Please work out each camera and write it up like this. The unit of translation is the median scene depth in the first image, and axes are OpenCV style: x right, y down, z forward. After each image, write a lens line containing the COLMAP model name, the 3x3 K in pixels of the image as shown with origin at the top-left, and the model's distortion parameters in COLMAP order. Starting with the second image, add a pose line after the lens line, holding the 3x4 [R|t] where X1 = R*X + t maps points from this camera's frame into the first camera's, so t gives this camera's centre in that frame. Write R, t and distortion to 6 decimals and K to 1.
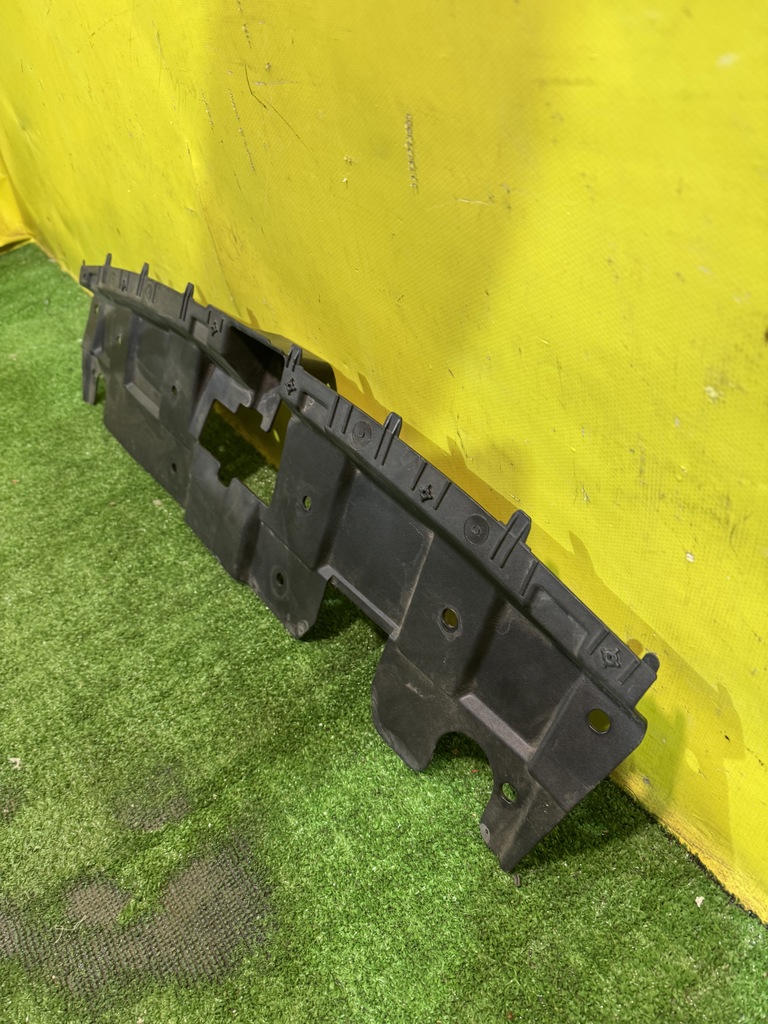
lens RADIAL K [[714.4, 0, 393.5], [0, 714.4, 510.9], [0, 0, 1]] dist [0.012711, -0.023651]
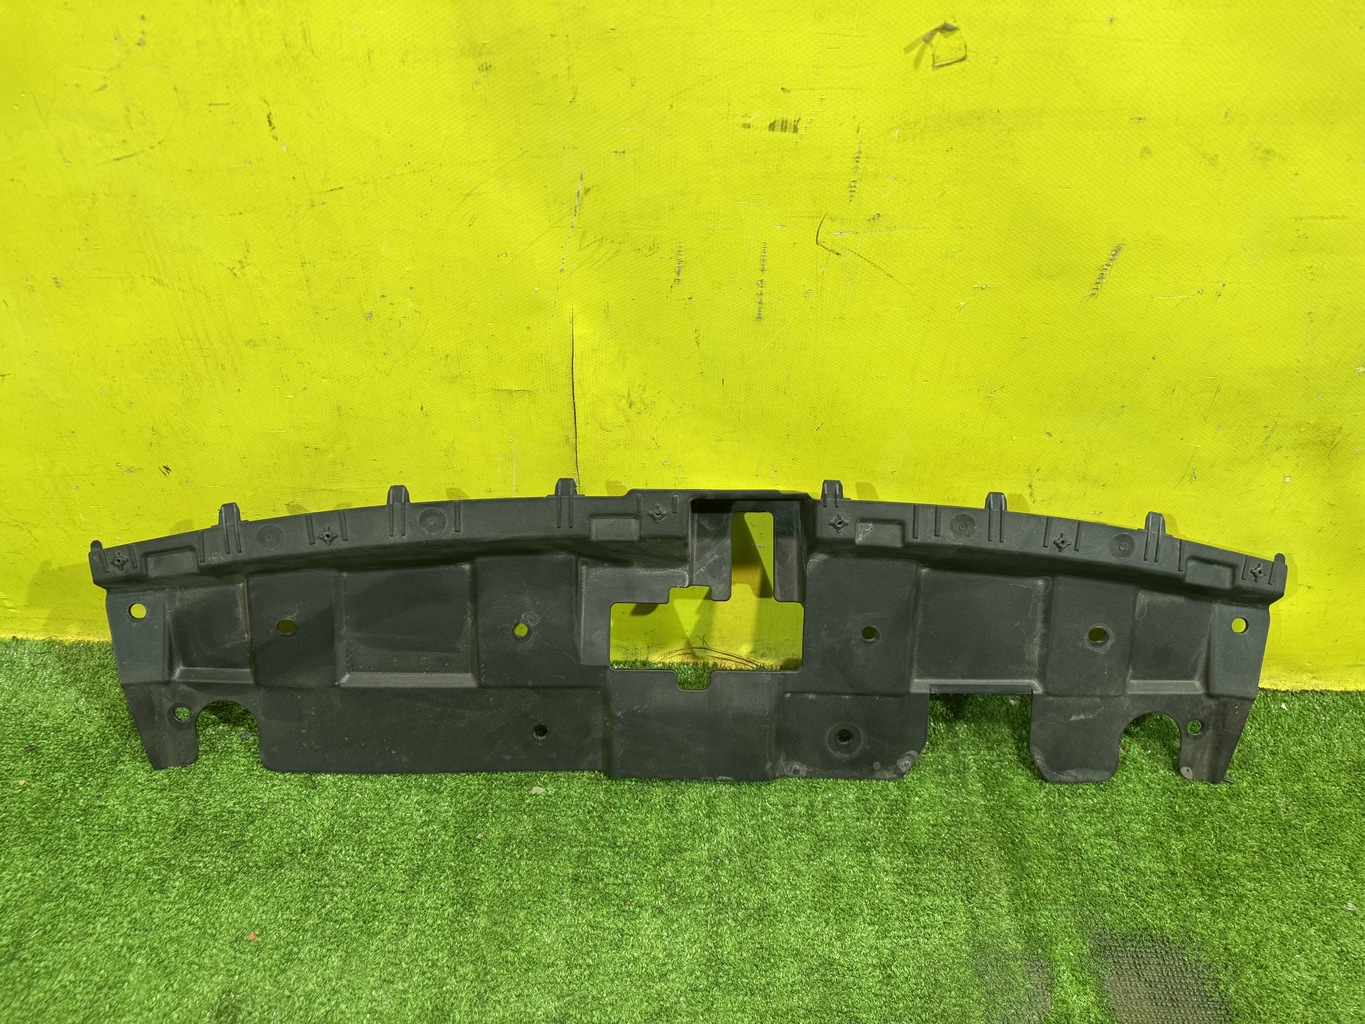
lens RADIAL K [[952.3, 0, 693.8], [0, 952.3, 507.7], [0, 0, 1]] dist [0.012711, -0.023651]
pose [[0.608417, -0.405356, 0.682286, -1.122496], [0.448093, 0.885030, 0.126230, -0.448621], [-0.655013, 0.228927, 0.720105, 0.260528]]
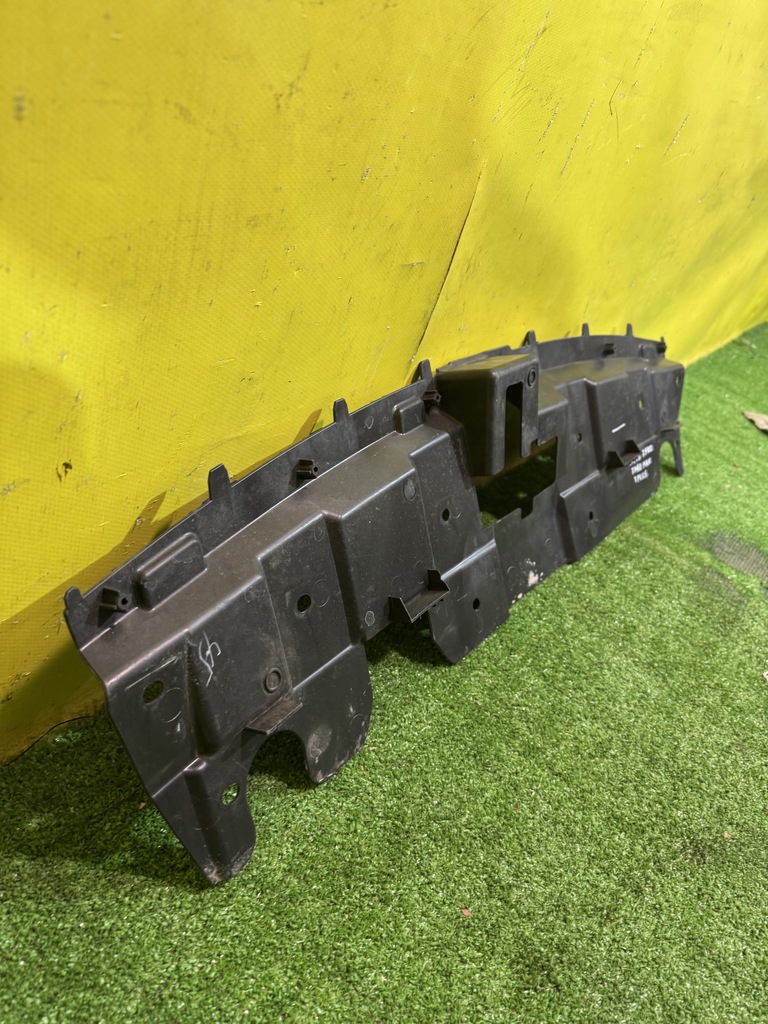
lens RADIAL K [[714.4, 0, 362.2], [0, 714.4, 514.9], [0, 0, 1]] dist [0.012711, -0.023651]
pose [[-0.260621, -0.524955, 0.810246, -1.239443], [0.447376, 0.678037, 0.583198, -0.878663], [-0.855530, 0.514478, 0.058141, 1.446504]]
